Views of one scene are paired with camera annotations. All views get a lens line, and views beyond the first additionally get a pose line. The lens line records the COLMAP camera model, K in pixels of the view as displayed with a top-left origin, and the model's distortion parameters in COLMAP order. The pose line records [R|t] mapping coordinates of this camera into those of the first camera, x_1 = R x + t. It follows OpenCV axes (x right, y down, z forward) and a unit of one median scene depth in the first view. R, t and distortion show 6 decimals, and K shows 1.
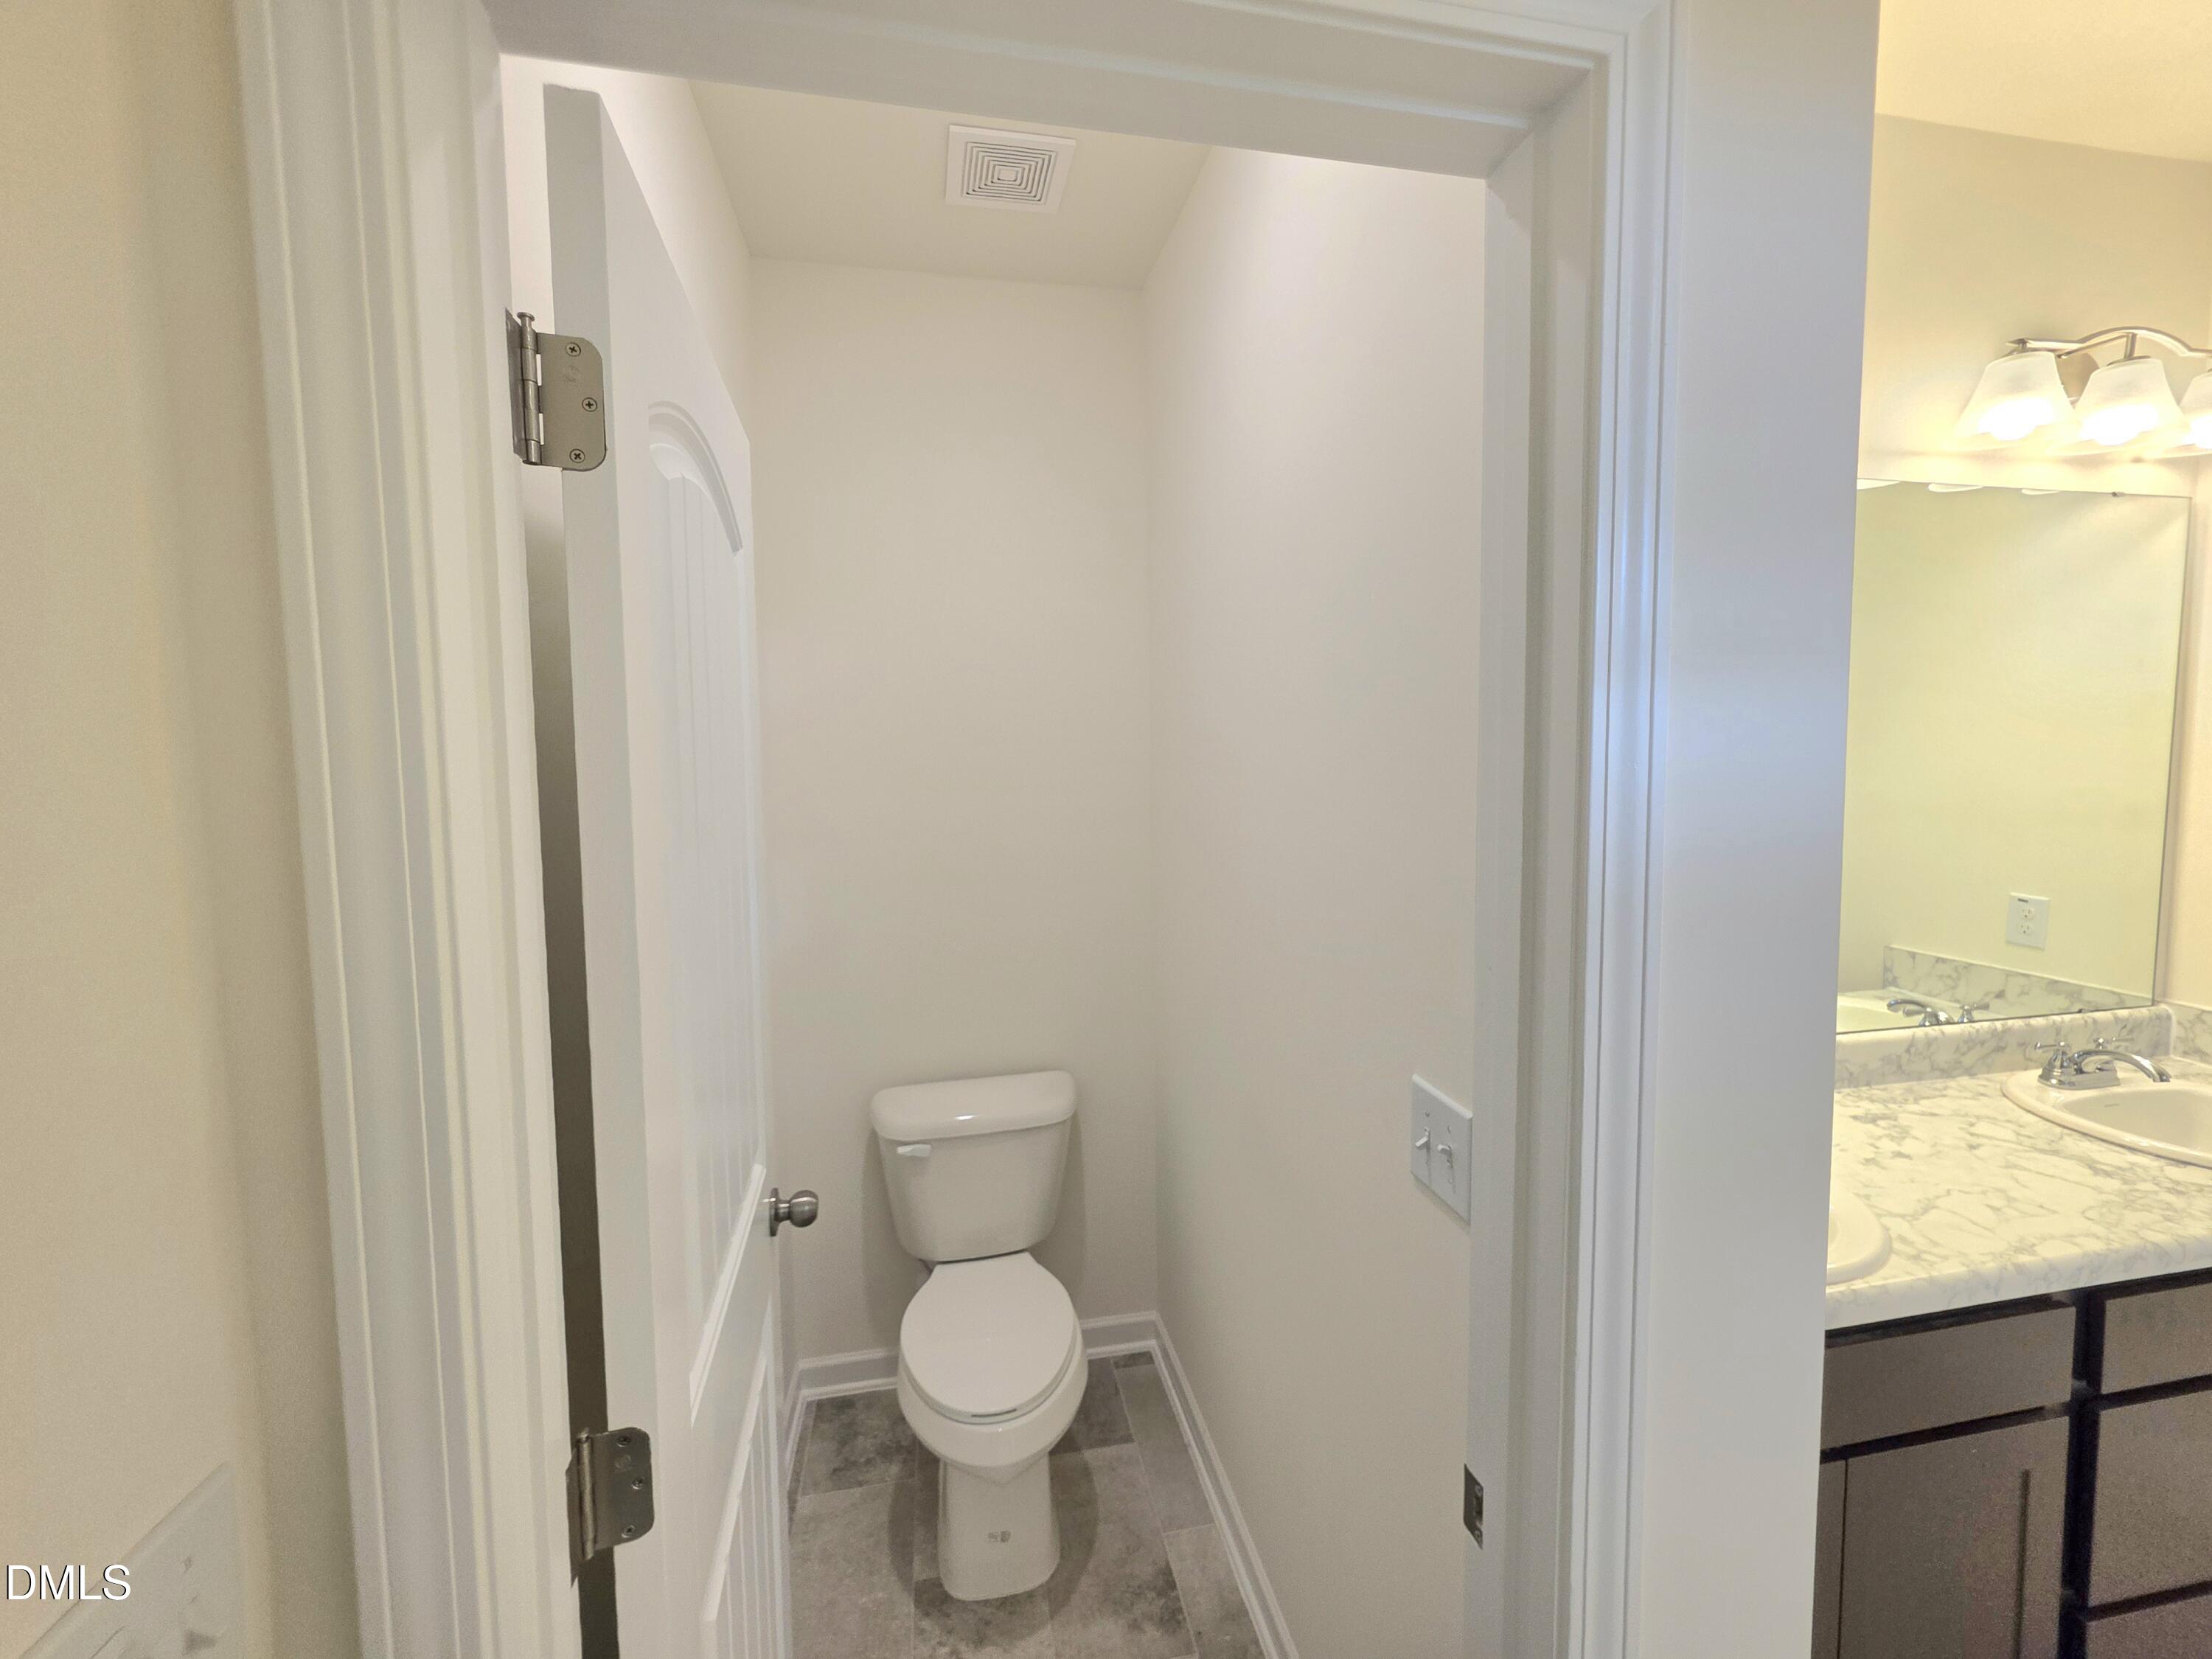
lens RADIAL K [[889.3, 0, 1110.0], [0, 889.3, 815.7], [0, 0, 1]] dist [0.003856, -0.002466]
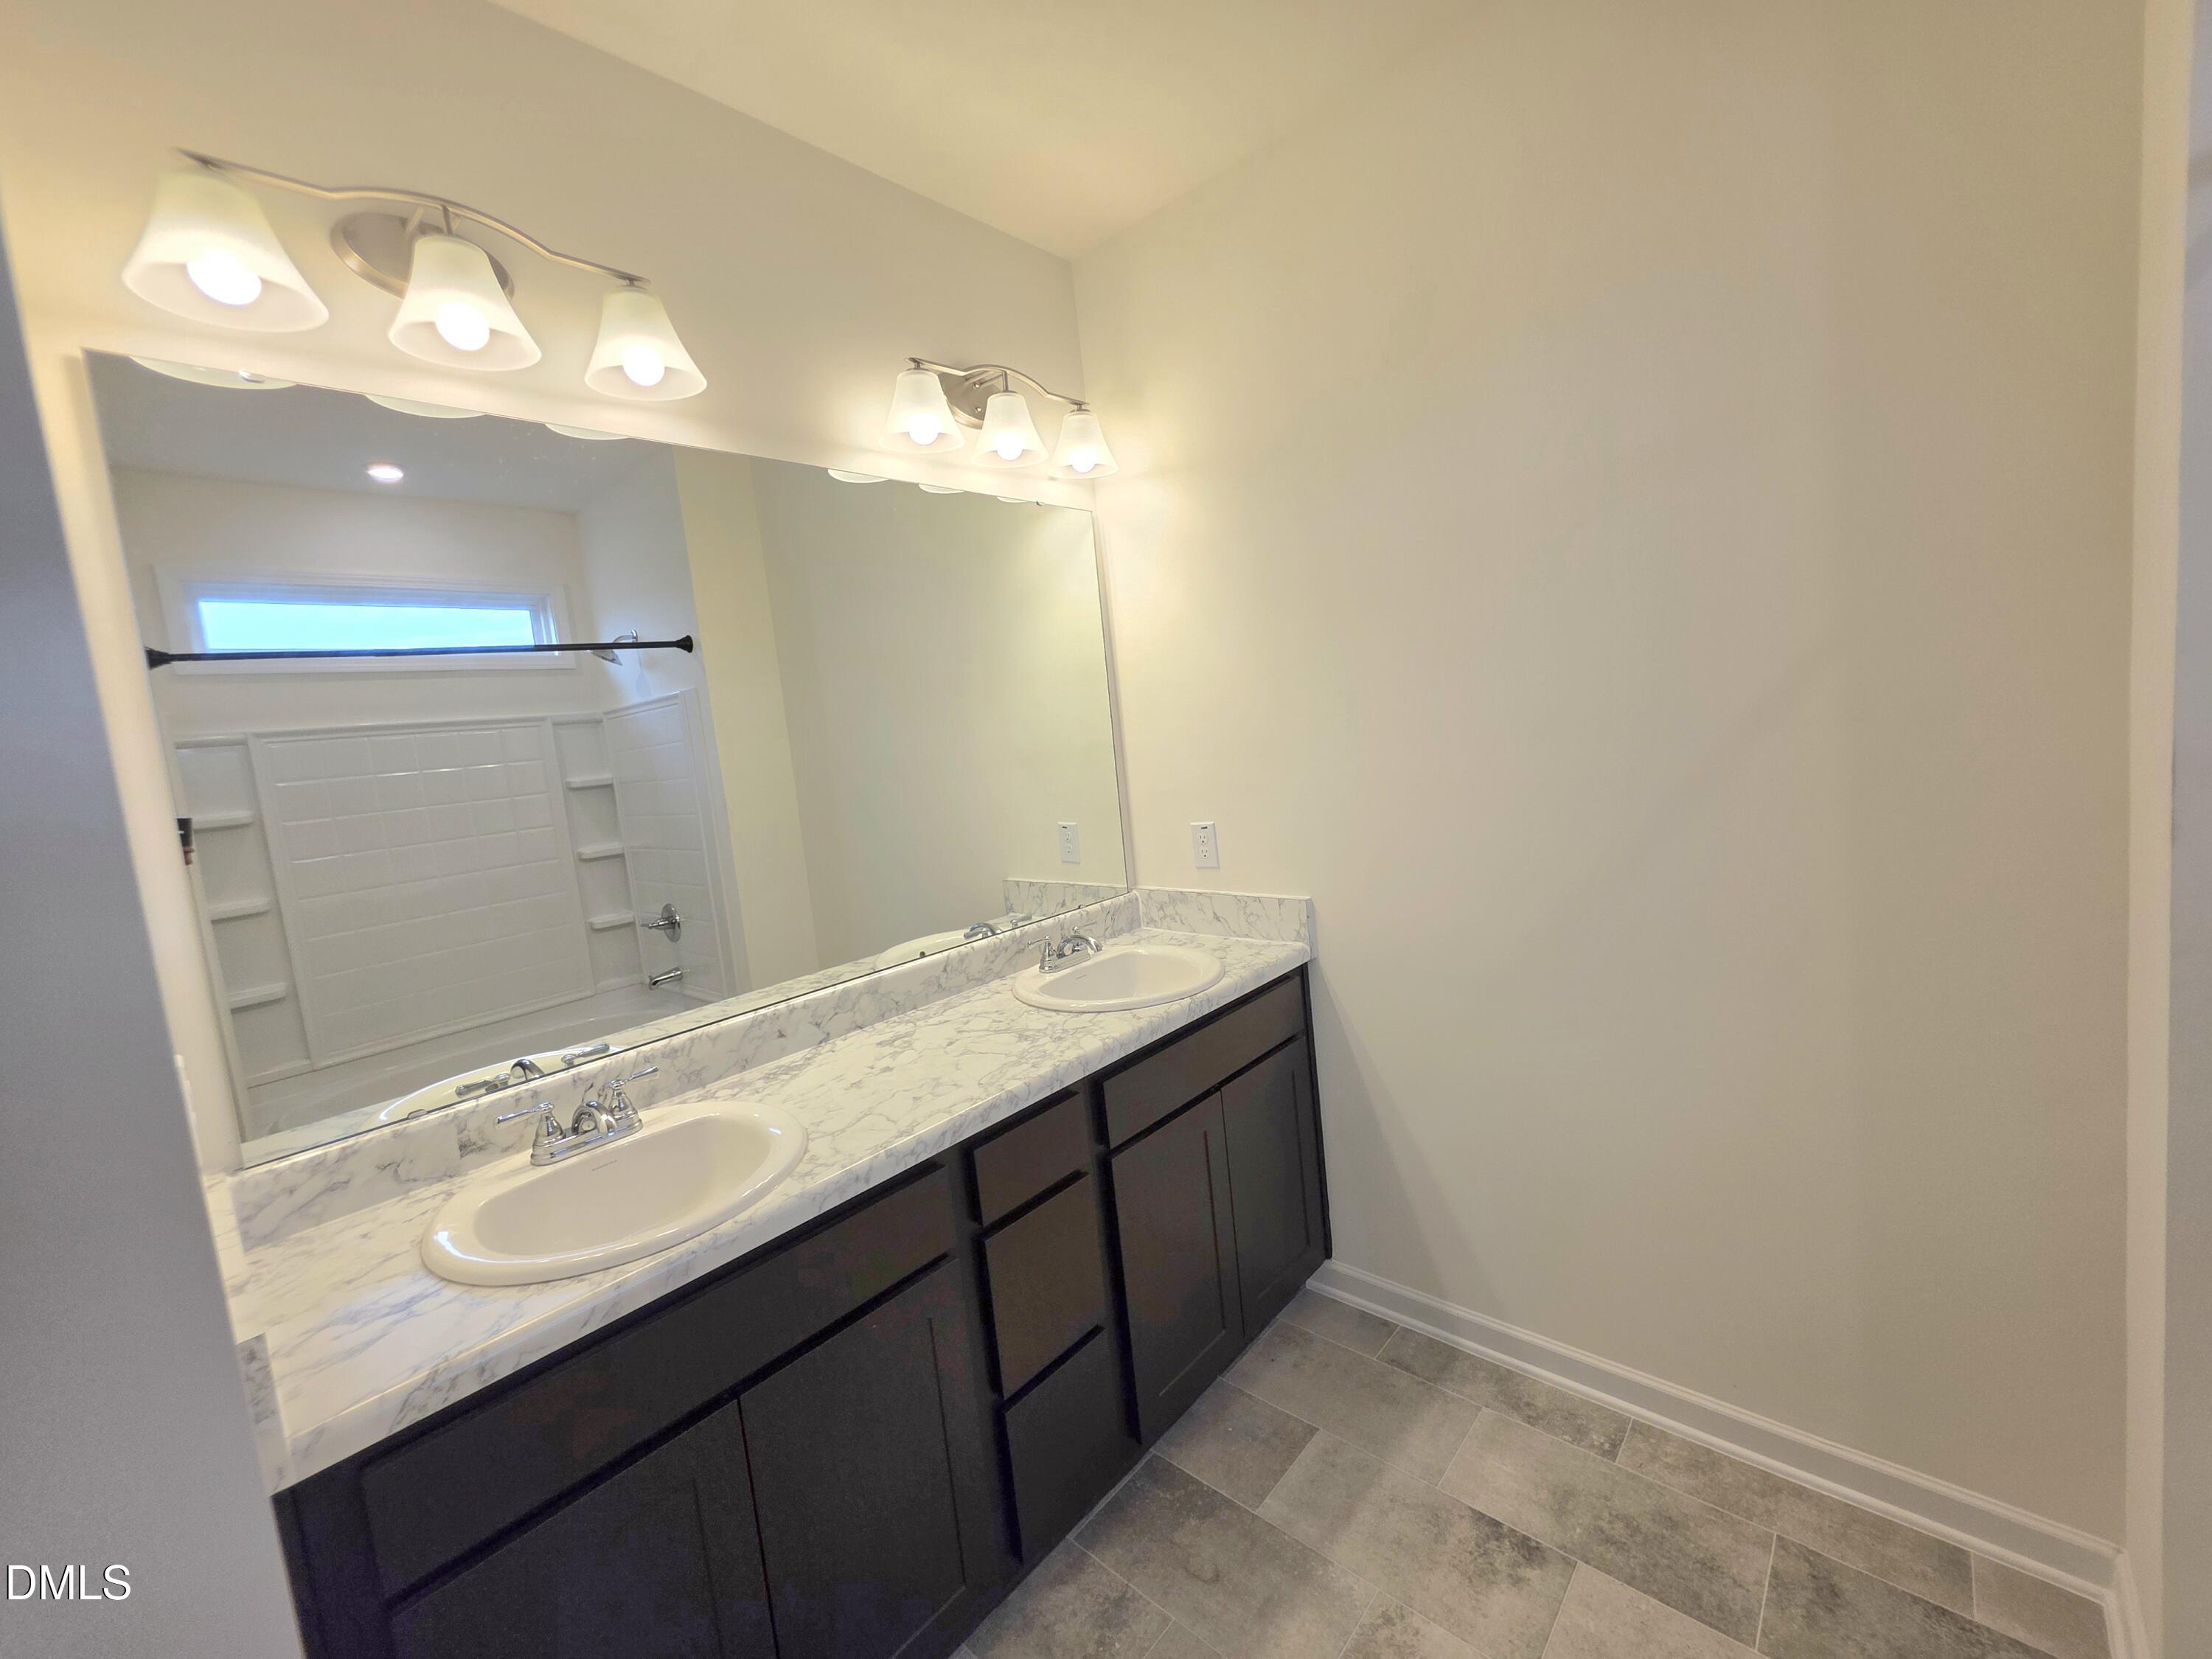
lens RADIAL K [[889.3, 0, 1110.0], [0, 889.3, 815.7], [0, 0, 1]] dist [0.003856, -0.002466]
pose [[0.793584, -0.126375, 0.595192, 0.418402], [0.129333, 0.990875, 0.037946, 0.050424], [-0.594556, 0.046865, 0.802687, -0.068781]]
